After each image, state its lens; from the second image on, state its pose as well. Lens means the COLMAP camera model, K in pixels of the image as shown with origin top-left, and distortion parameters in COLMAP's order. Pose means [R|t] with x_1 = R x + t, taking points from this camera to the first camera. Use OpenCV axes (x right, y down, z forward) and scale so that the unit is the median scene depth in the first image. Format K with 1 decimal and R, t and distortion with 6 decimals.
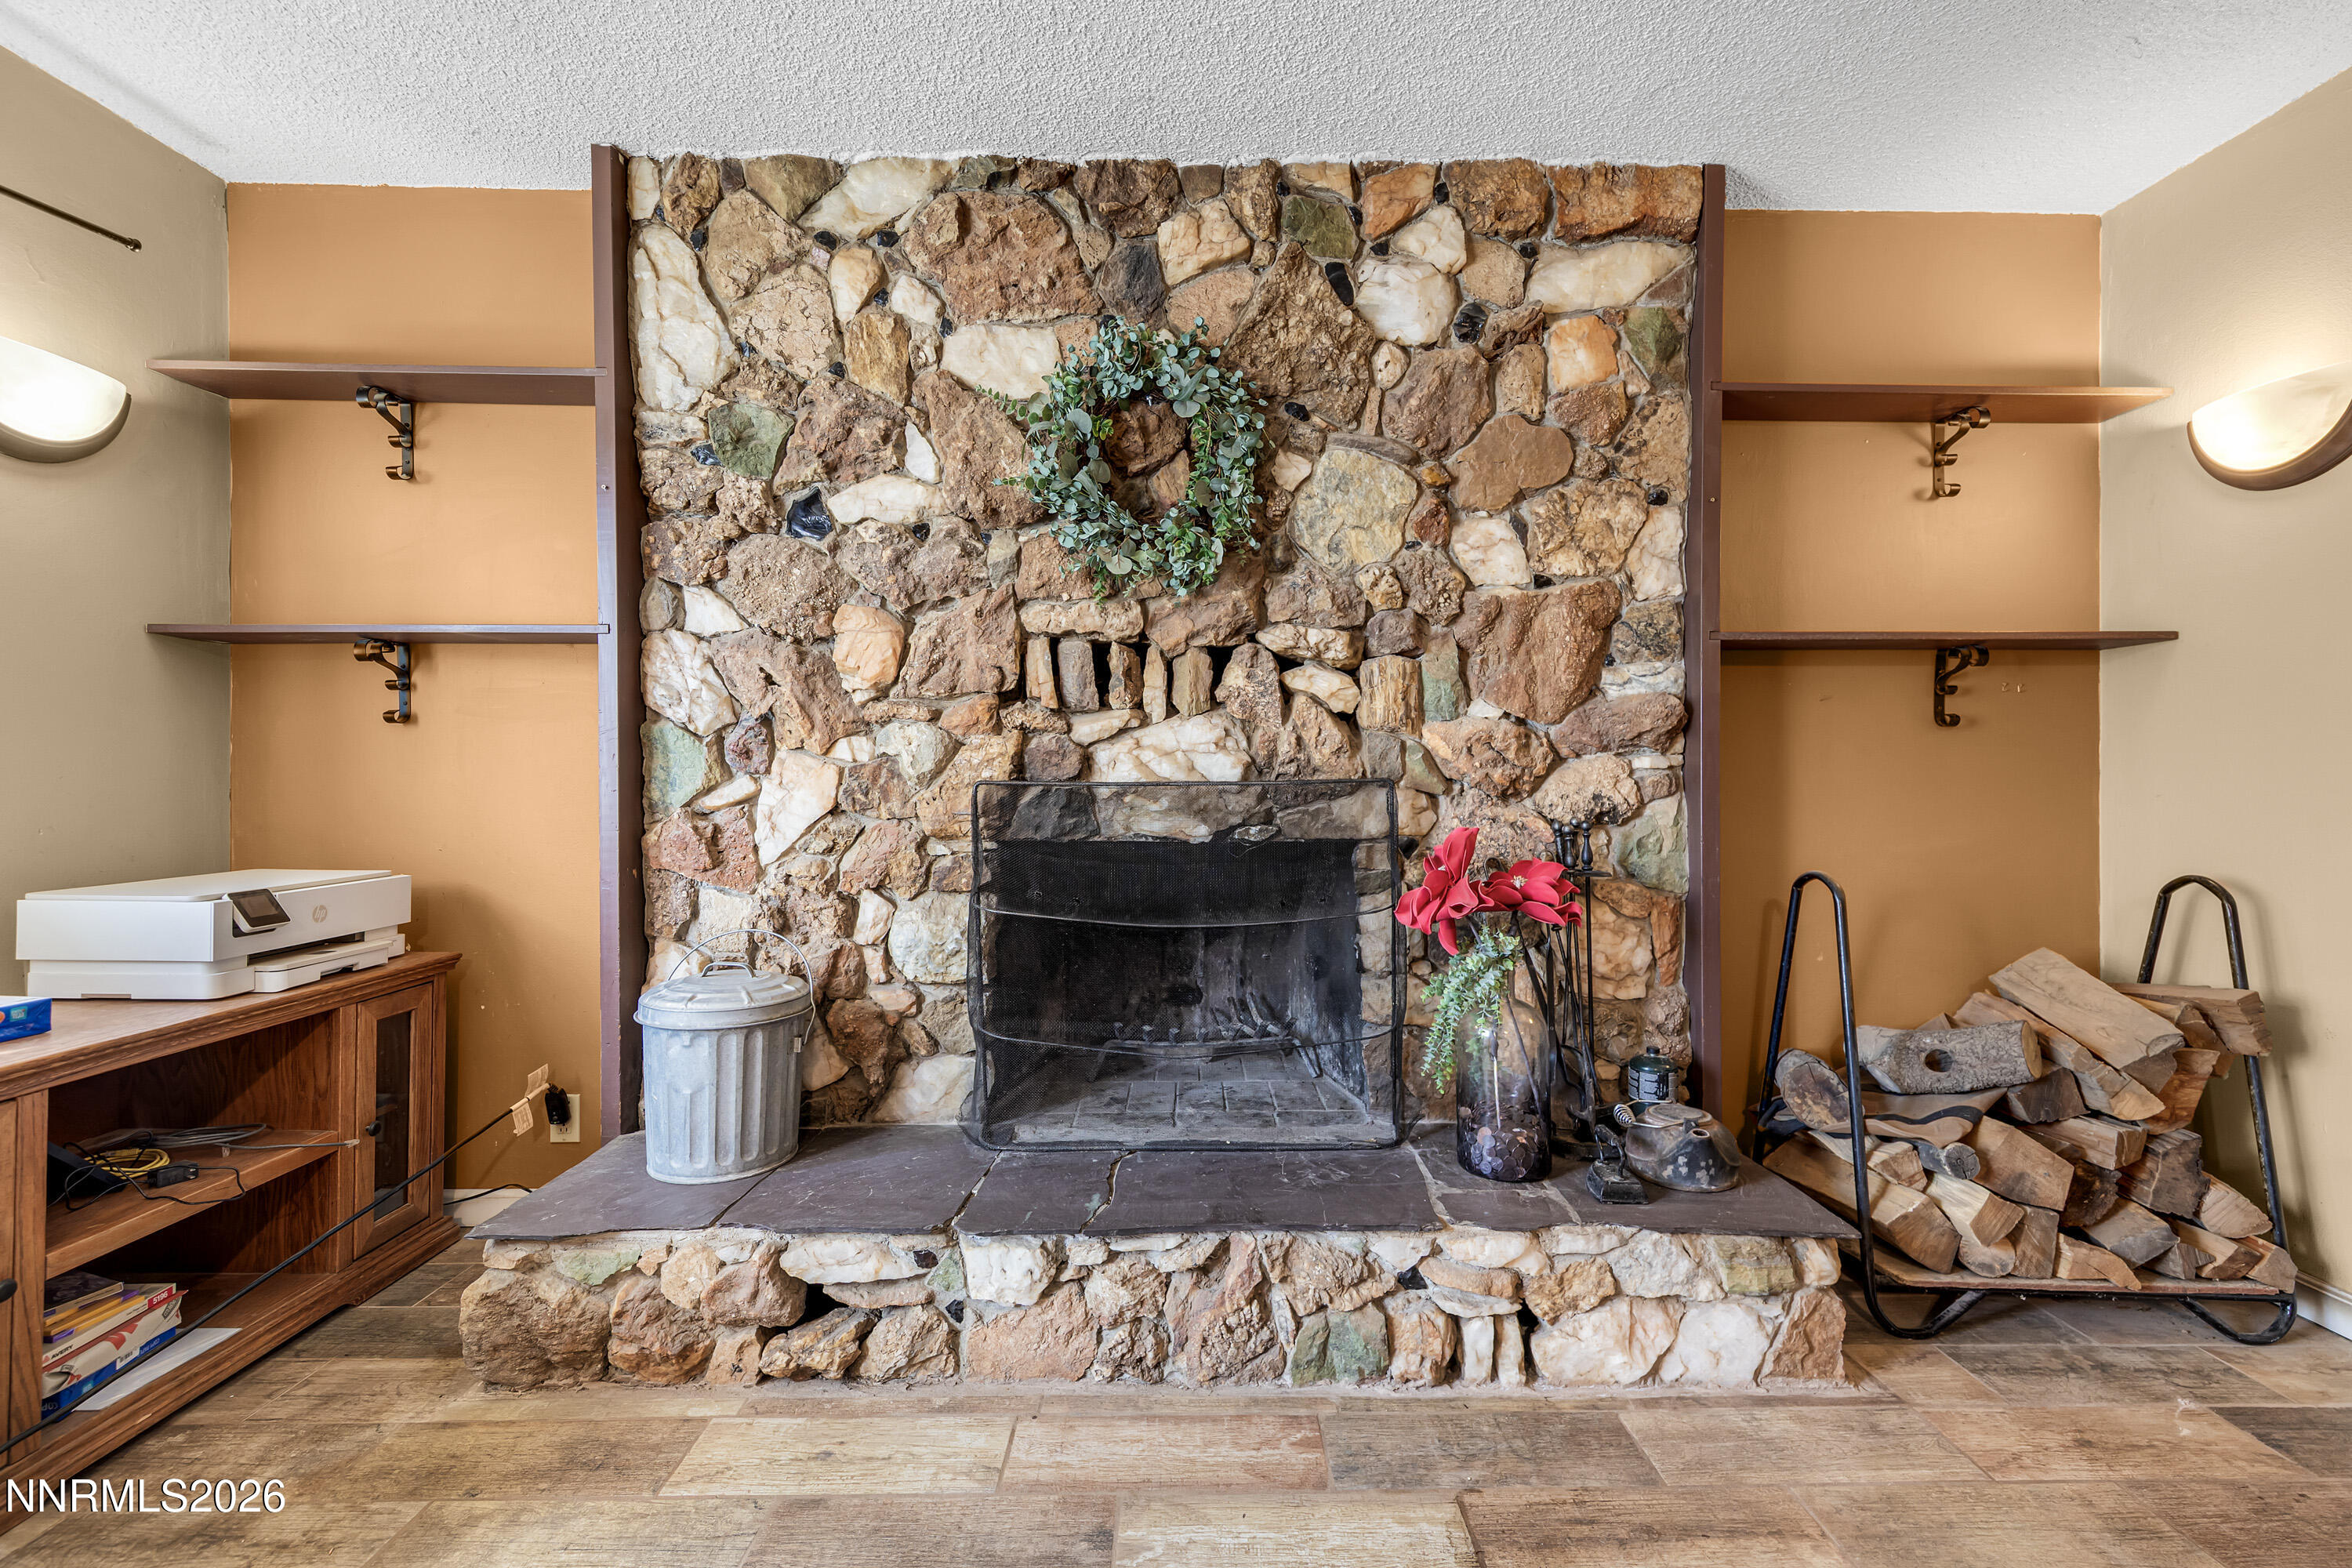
lens RADIAL K [[1009.1, 0, 1217.6], [0, 1009.1, 780.6], [0, 0, 1]] dist [0.005998, -0.000874]
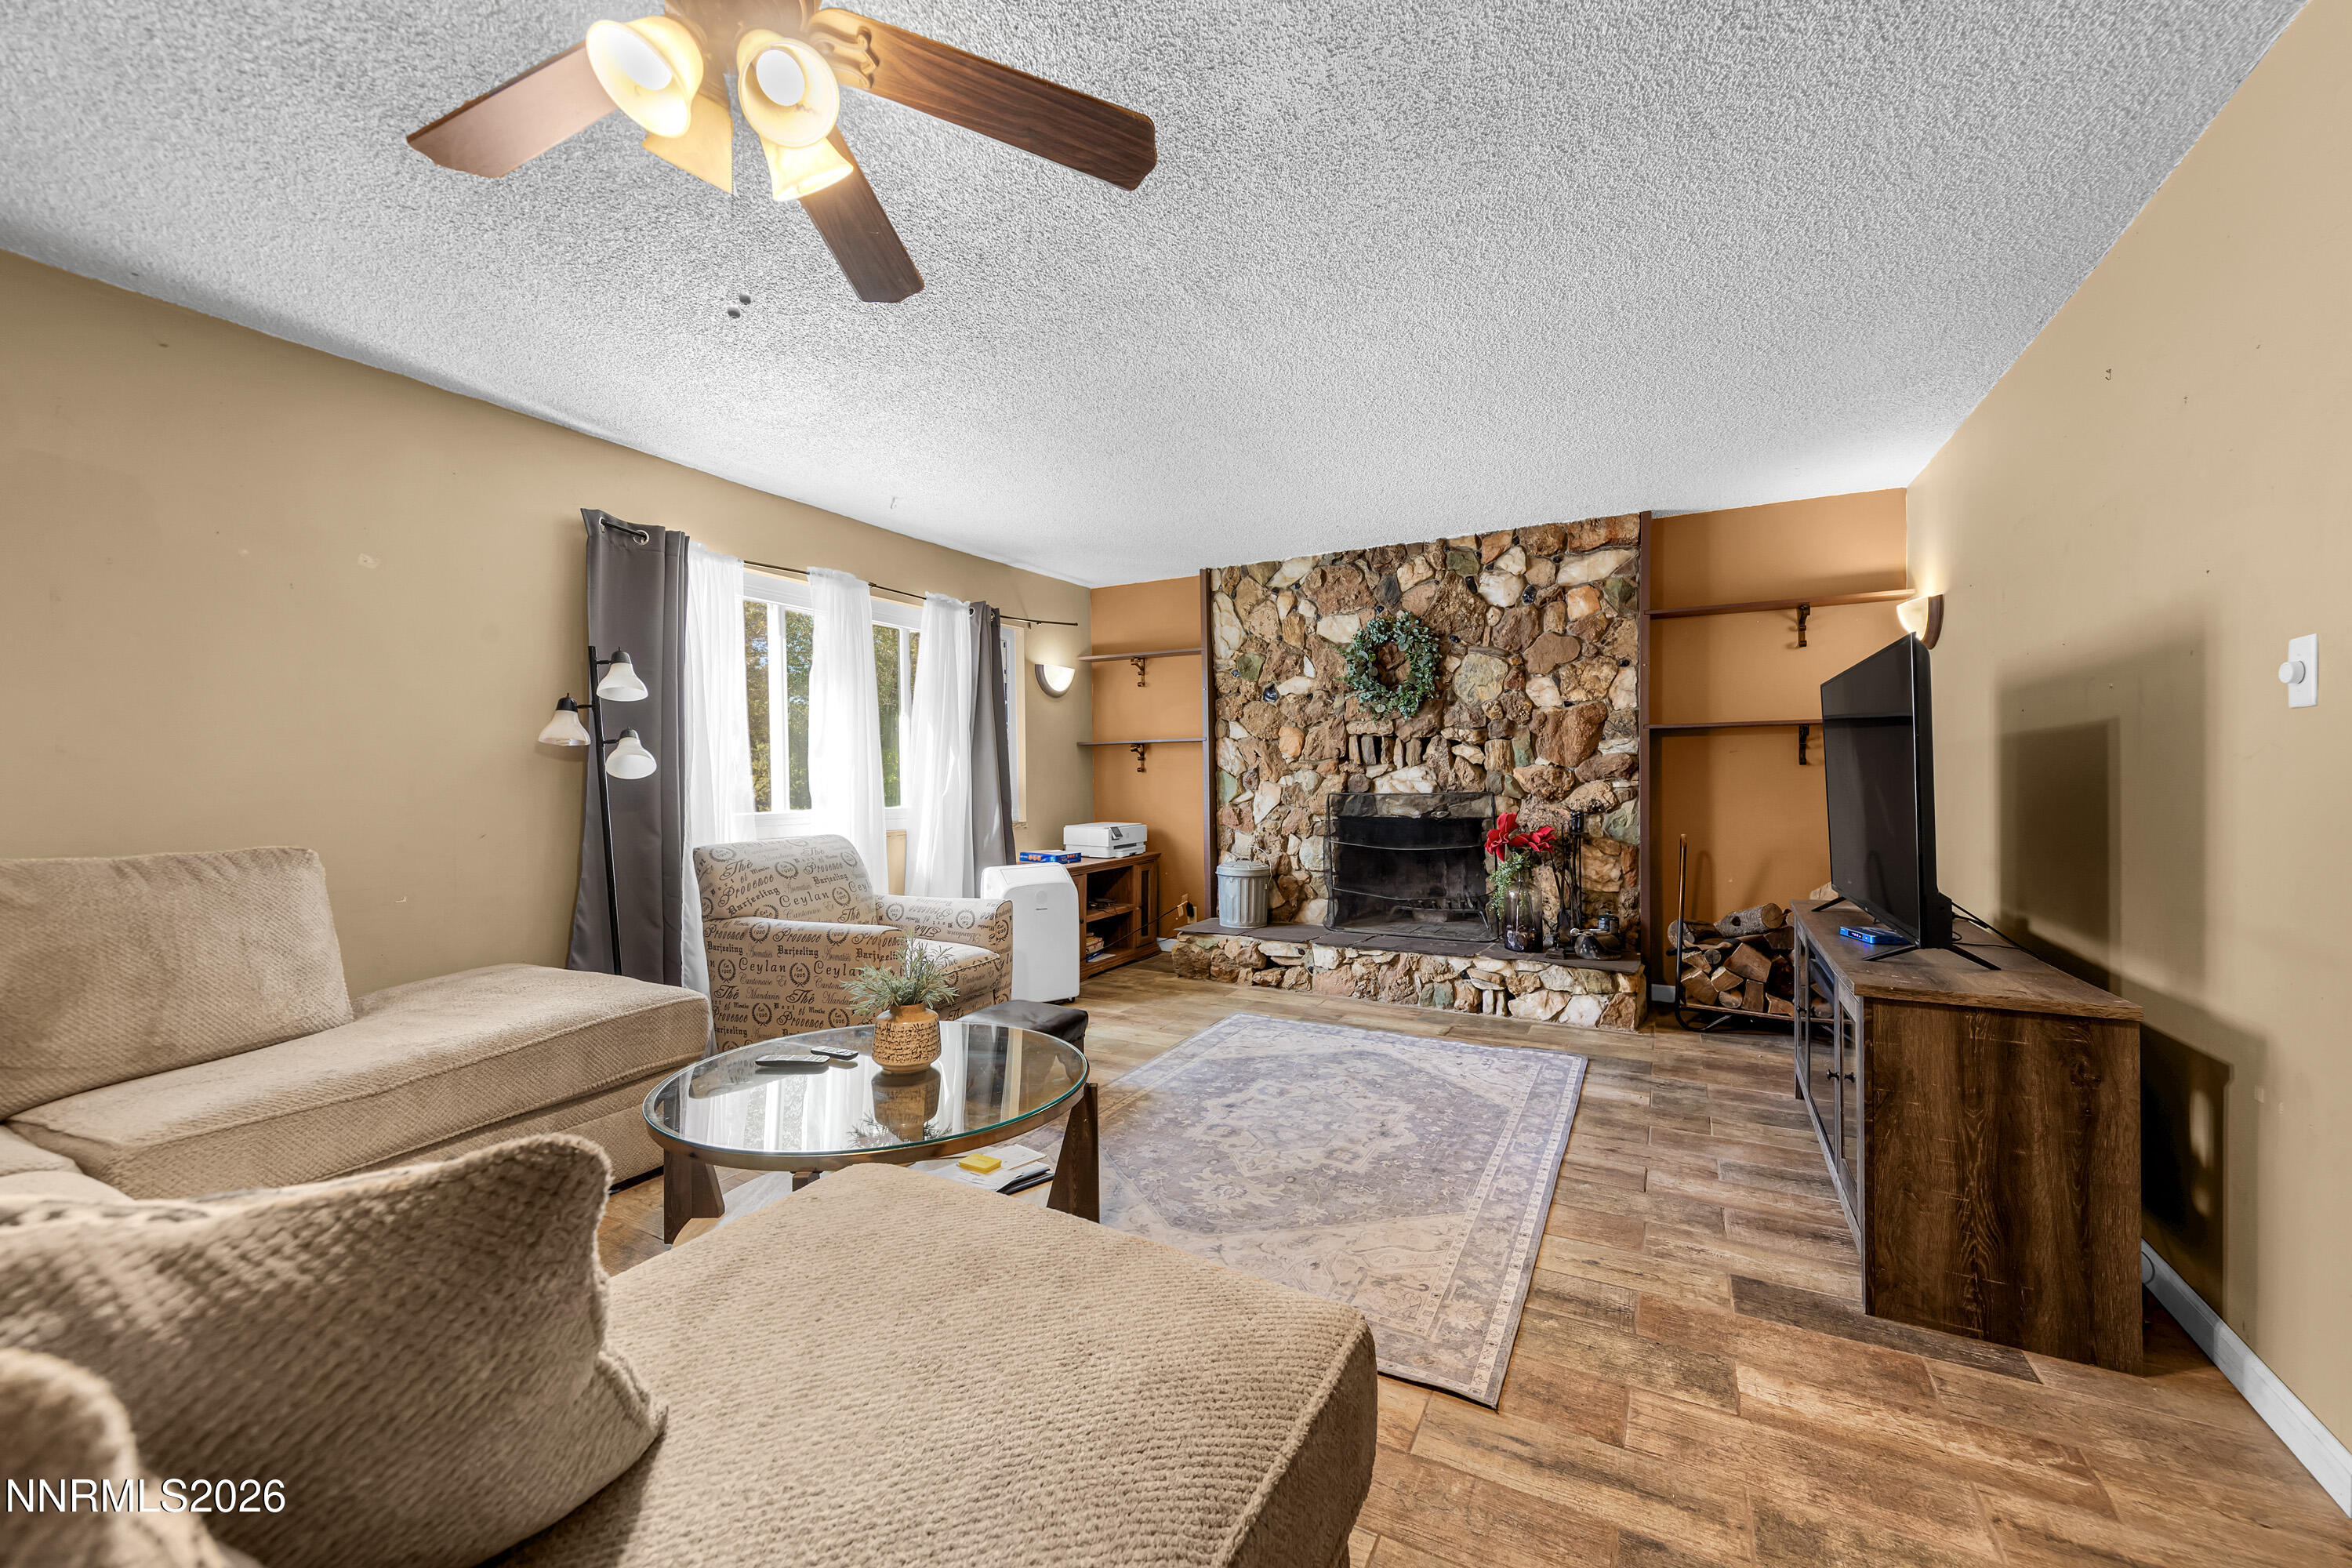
lens RADIAL K [[933.8, 0, 1221.3], [0, 933.8, 777.0], [0, 0, 1]] dist [0.002474, -0.000318]
pose [[0.881962, -0.006389, -0.471278, 0.642766], [0.006155, 0.999979, -0.002036, -0.036753], [0.471281, -0.001105, 0.881983, -1.238399]]
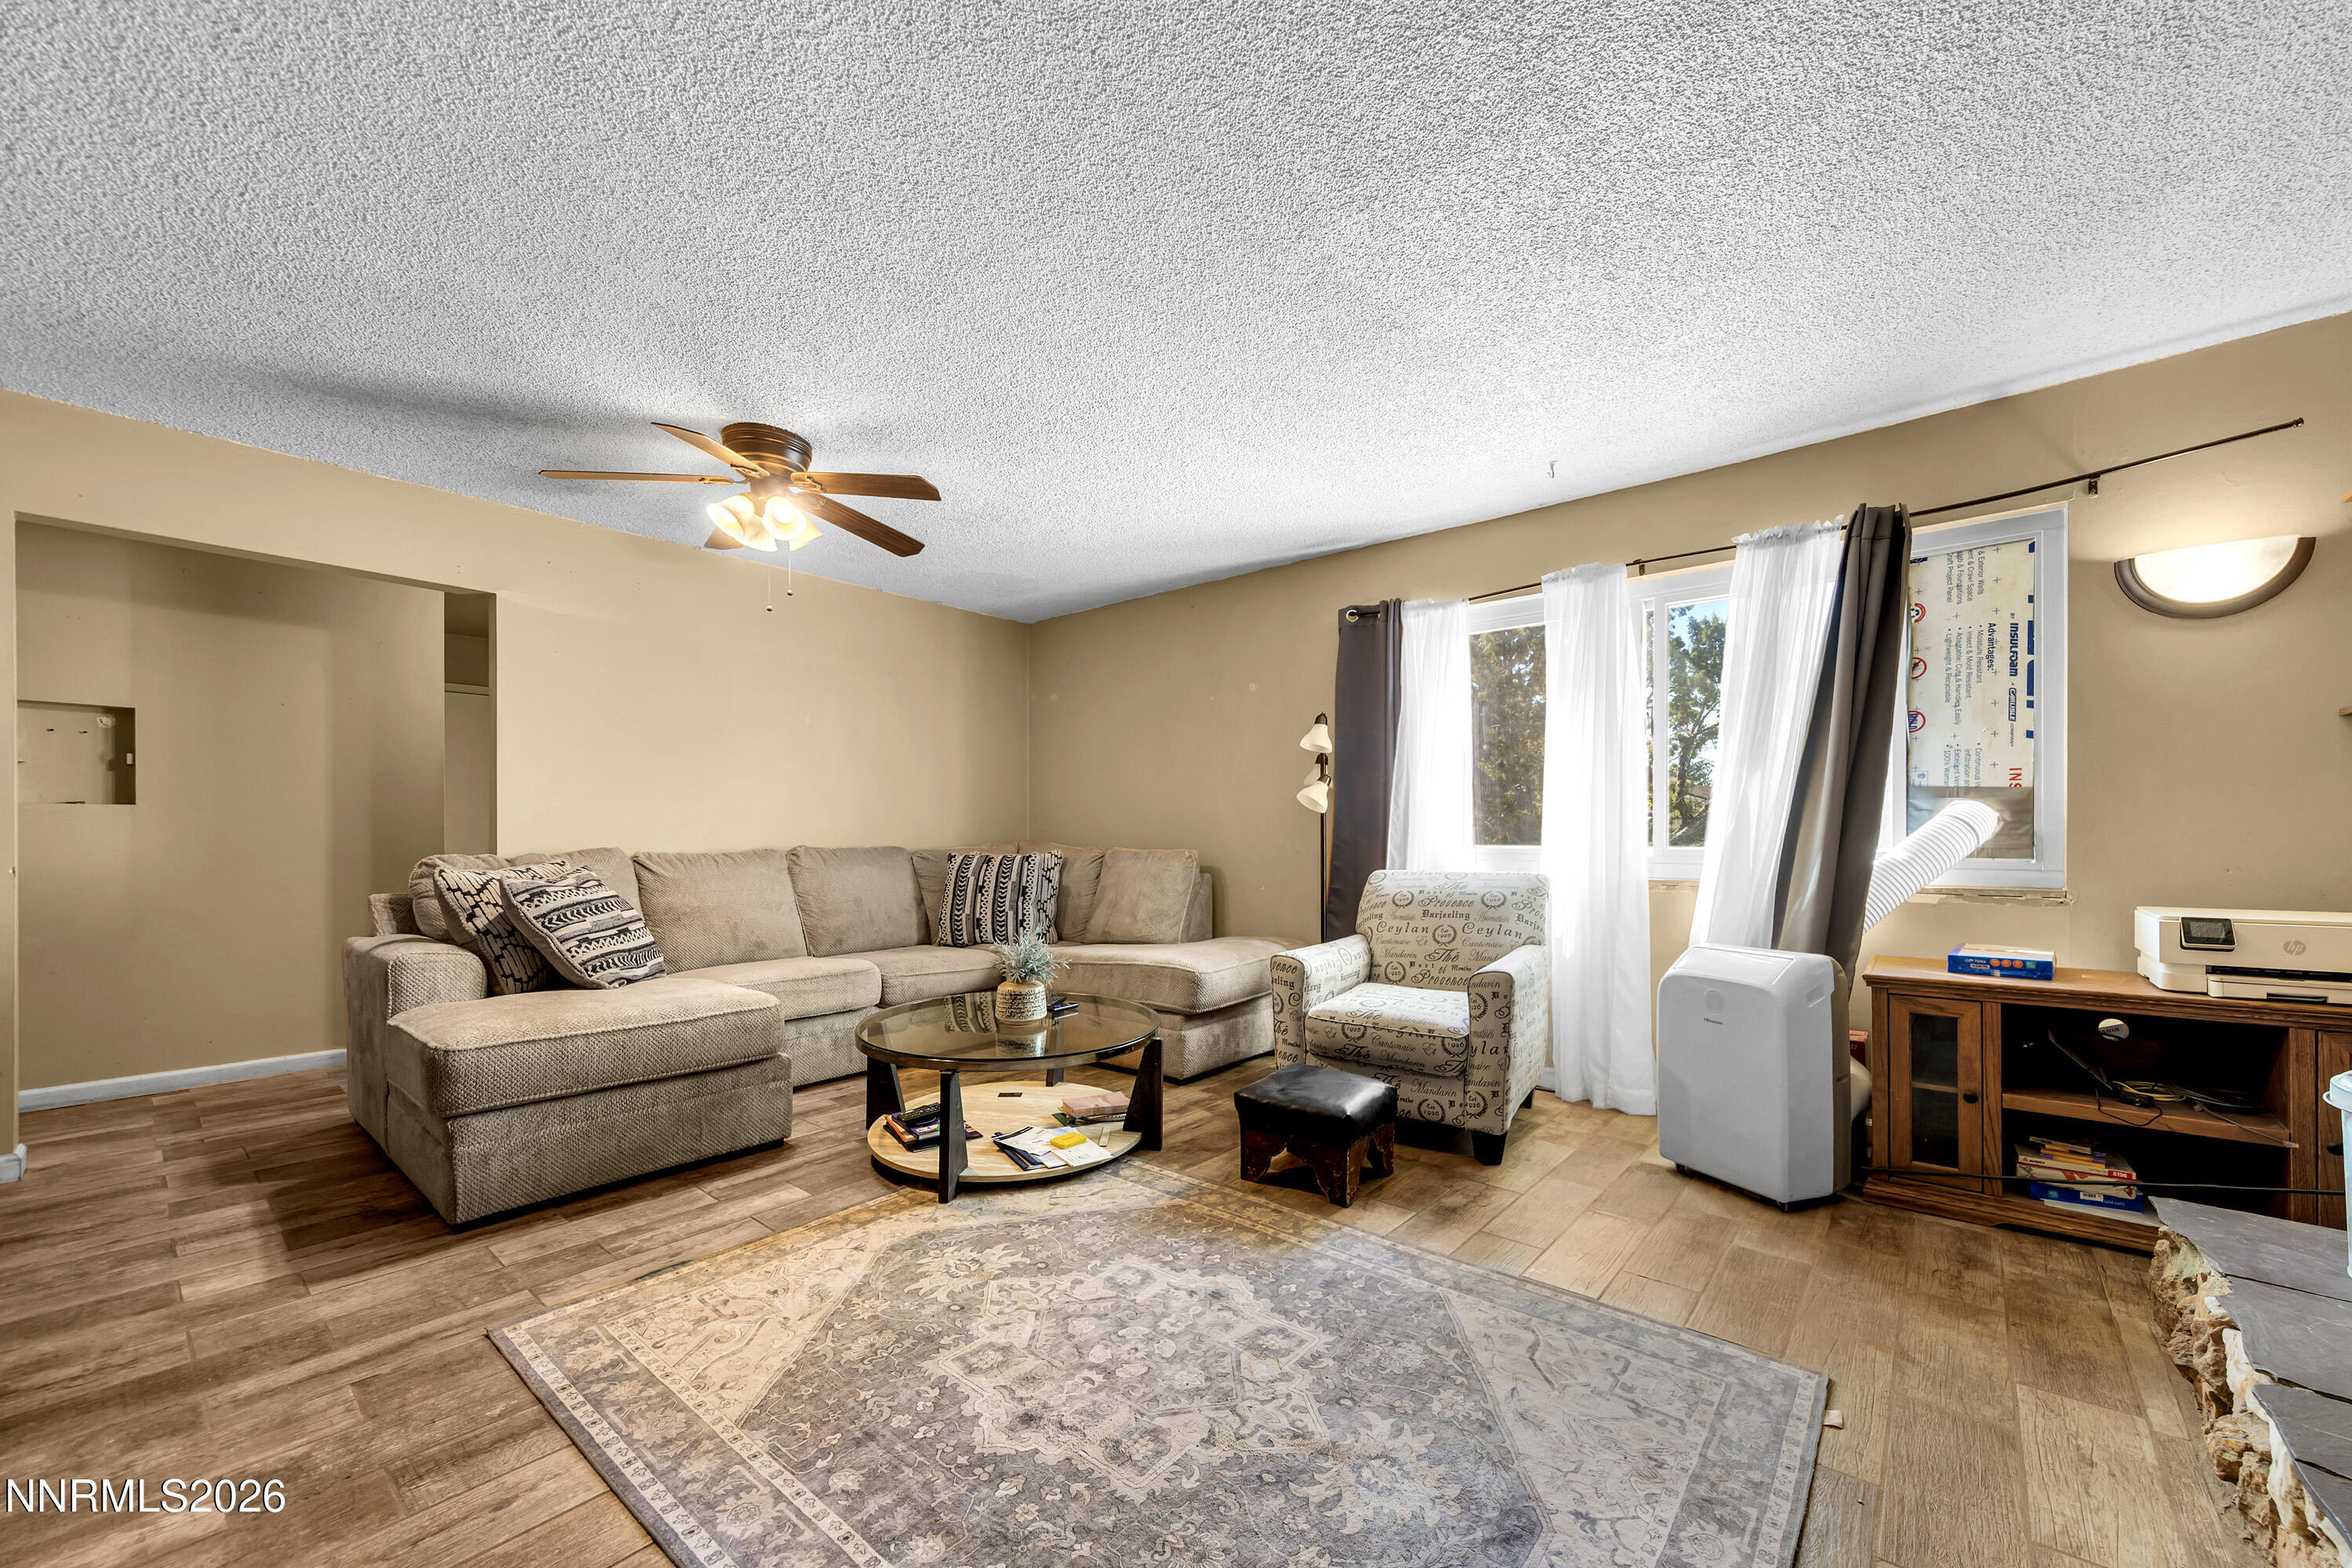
lens RADIAL K [[911.4, 0, 1202.0], [0, 911.4, 837.1], [0, 0, 1]] dist [0.000009, -0.000054]
pose [[-0.666100, 0.001621, -0.745860, 0.671274], [-0.002275, 0.999989, 0.004205, -0.000765], [0.745859, 0.004498, -0.666089, 0.653444]]
